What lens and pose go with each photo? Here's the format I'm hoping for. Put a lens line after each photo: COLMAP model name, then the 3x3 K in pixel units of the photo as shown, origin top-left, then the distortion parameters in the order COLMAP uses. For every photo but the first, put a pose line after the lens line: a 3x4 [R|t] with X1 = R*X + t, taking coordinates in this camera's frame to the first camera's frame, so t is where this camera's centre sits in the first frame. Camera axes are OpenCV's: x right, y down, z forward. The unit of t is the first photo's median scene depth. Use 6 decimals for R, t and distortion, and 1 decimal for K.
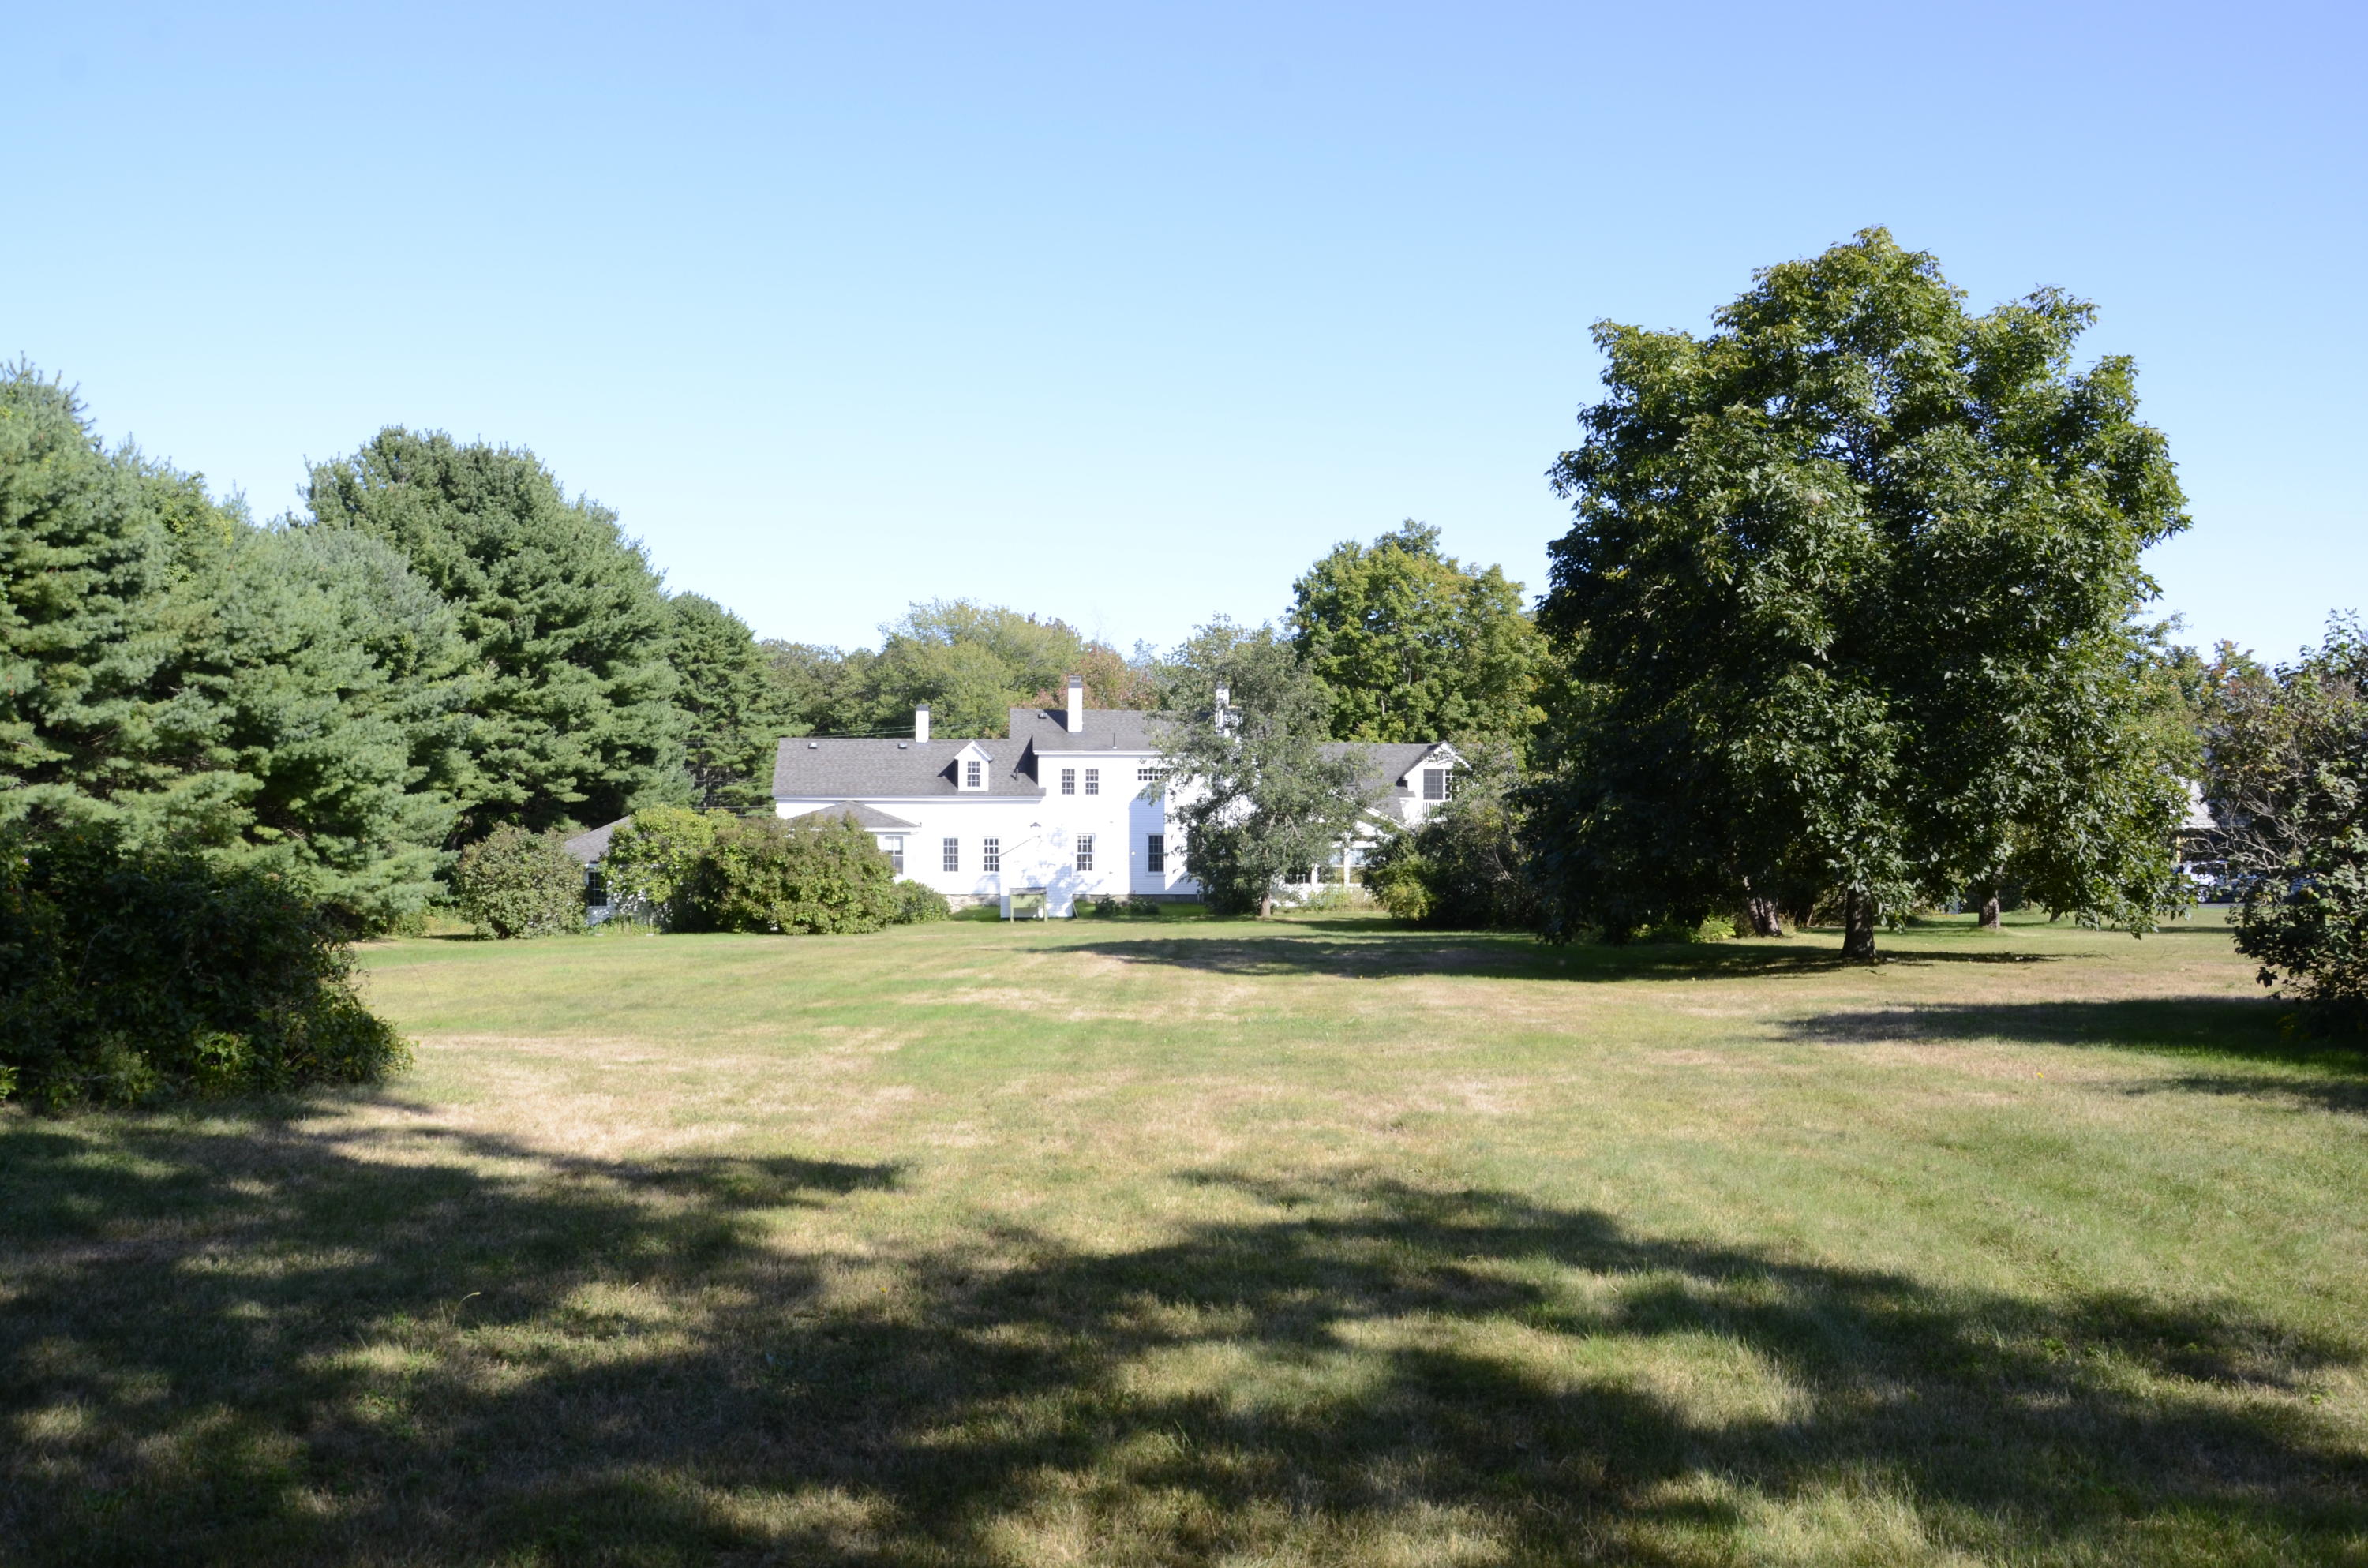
lens RADIAL K [[1863.0, 0, 1180.0], [0, 1863.0, 785.1], [0, 0, 1]] dist [-0.112412, 0.044618]
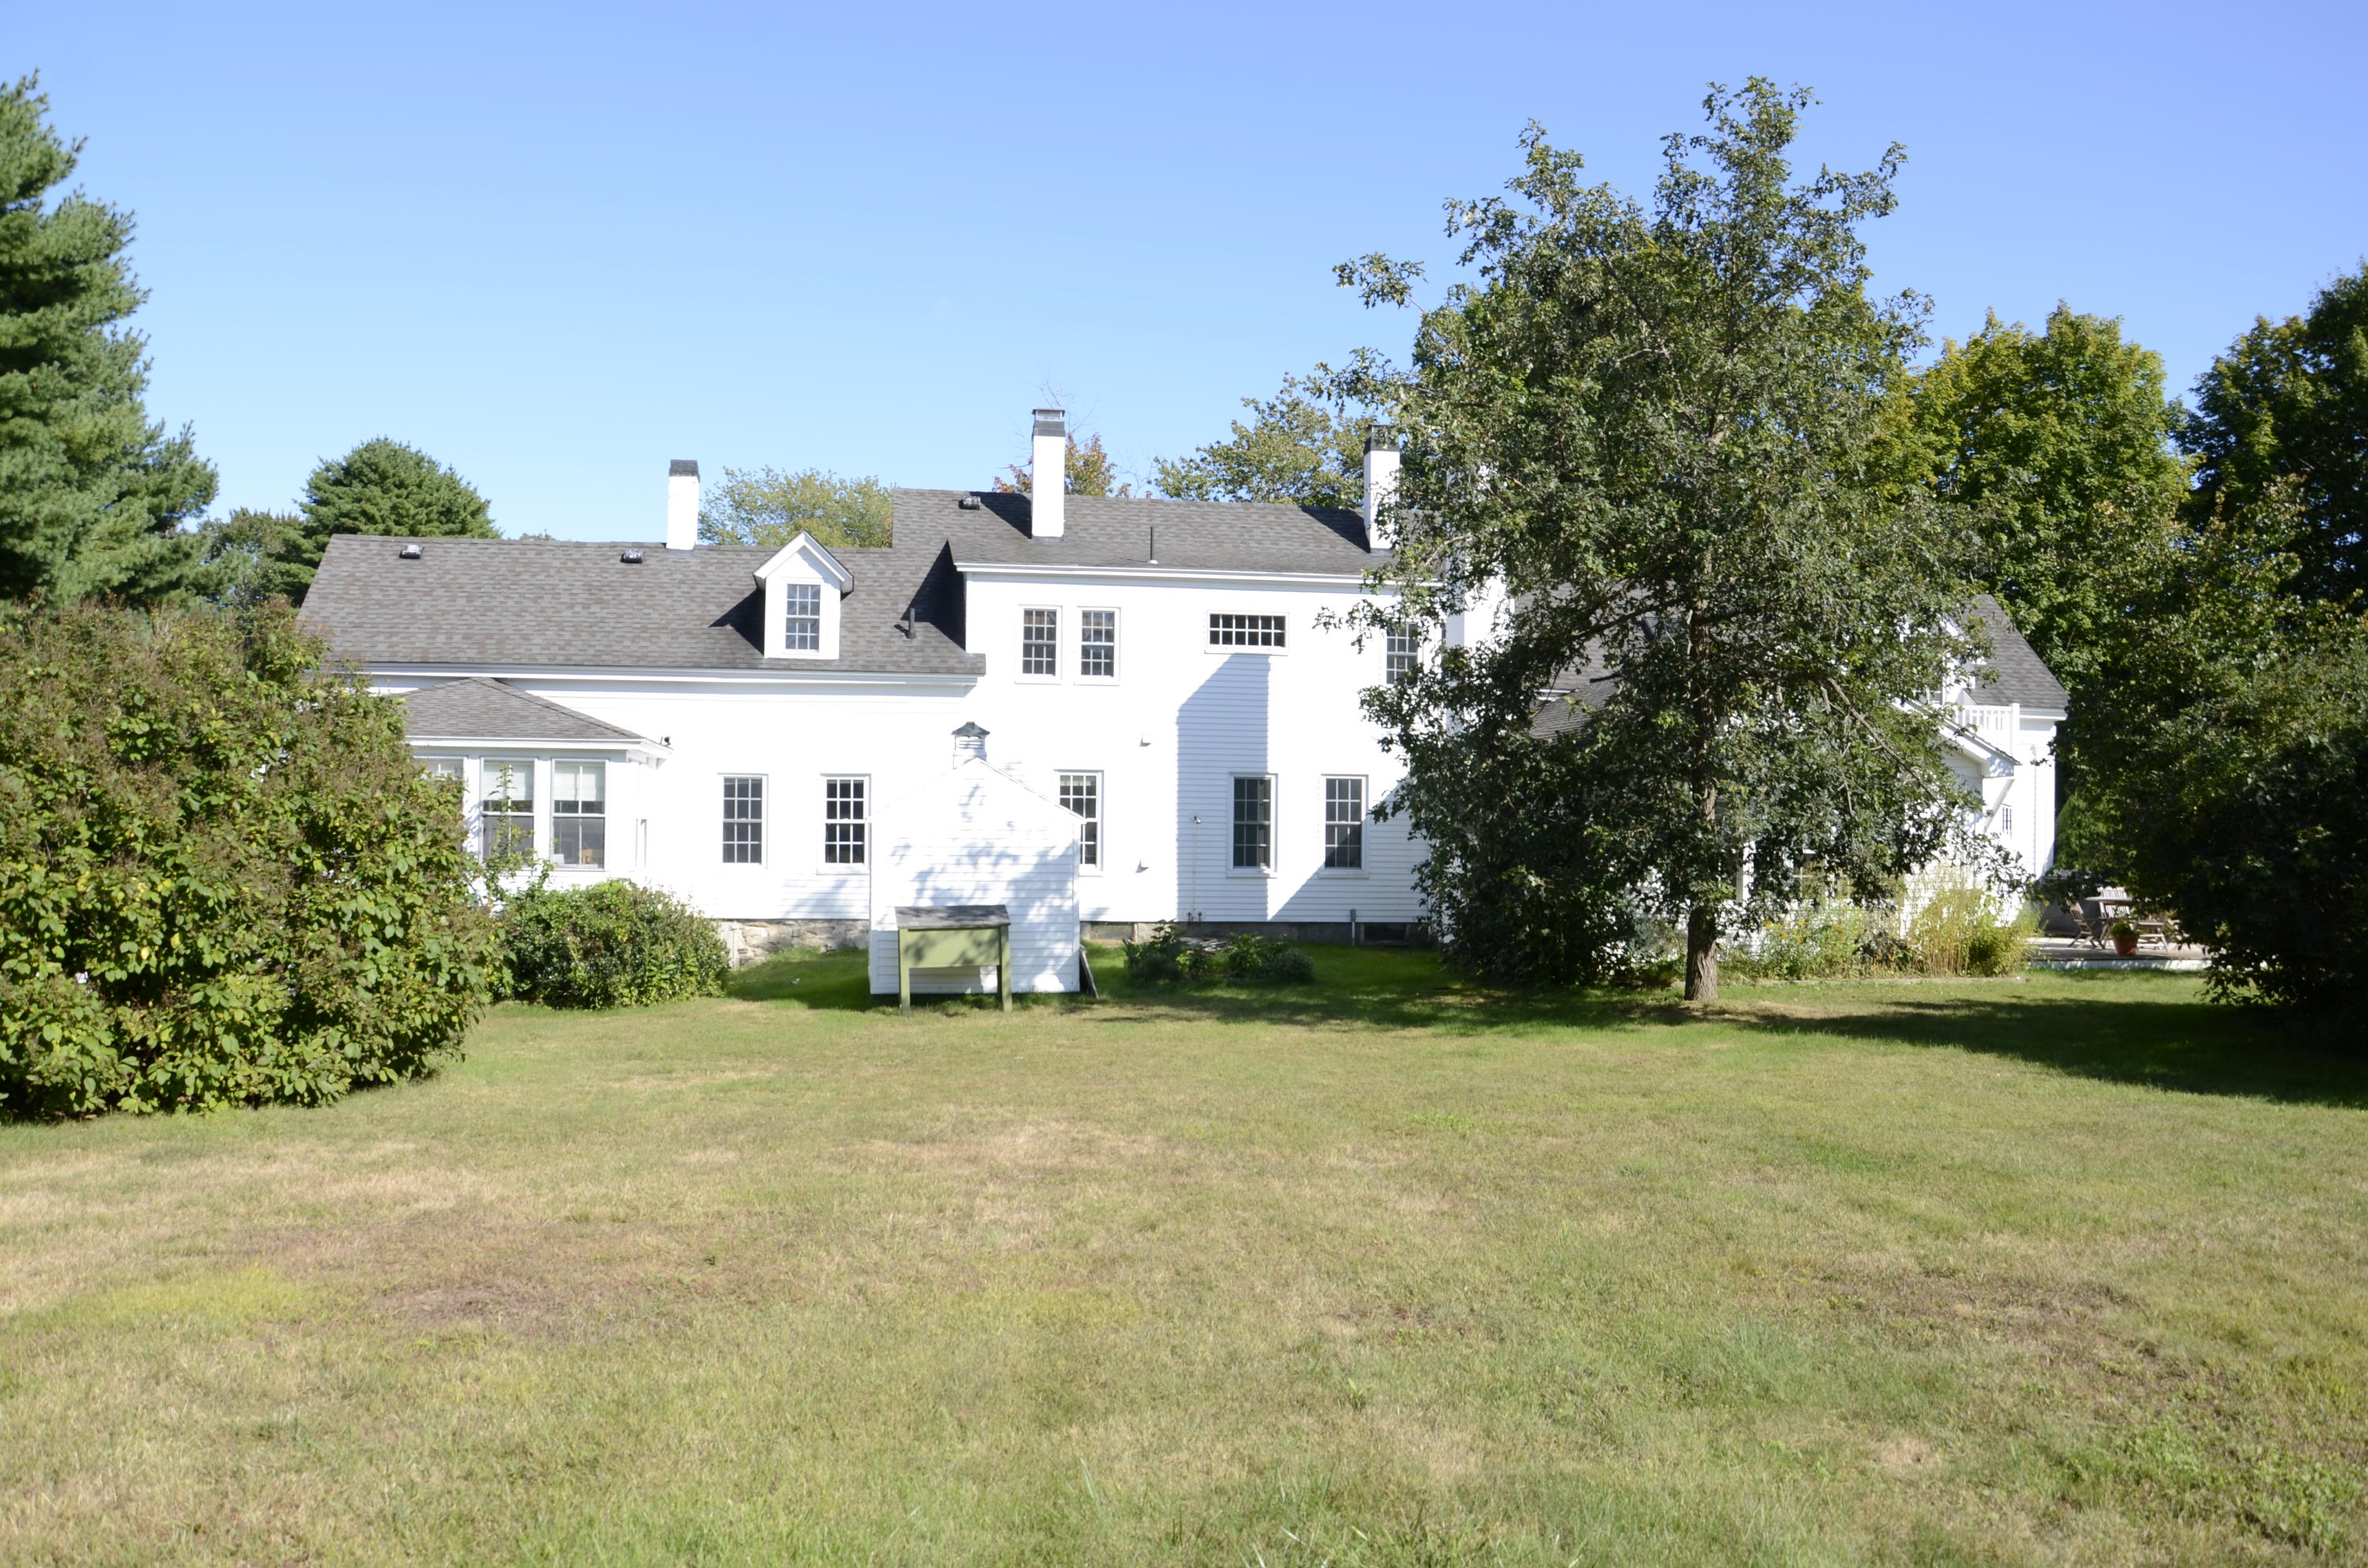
lens RADIAL K [[1863.0, 0, 1191.5], [0, 1863.0, 786.3], [0, 0, 1]] dist [-0.112412, 0.044618]
pose [[0.996512, 0.012744, 0.082468, -0.060266], [-0.012433, 0.999914, -0.004279, 0.030761], [-0.082516, 0.003239, 0.996585, 0.597743]]
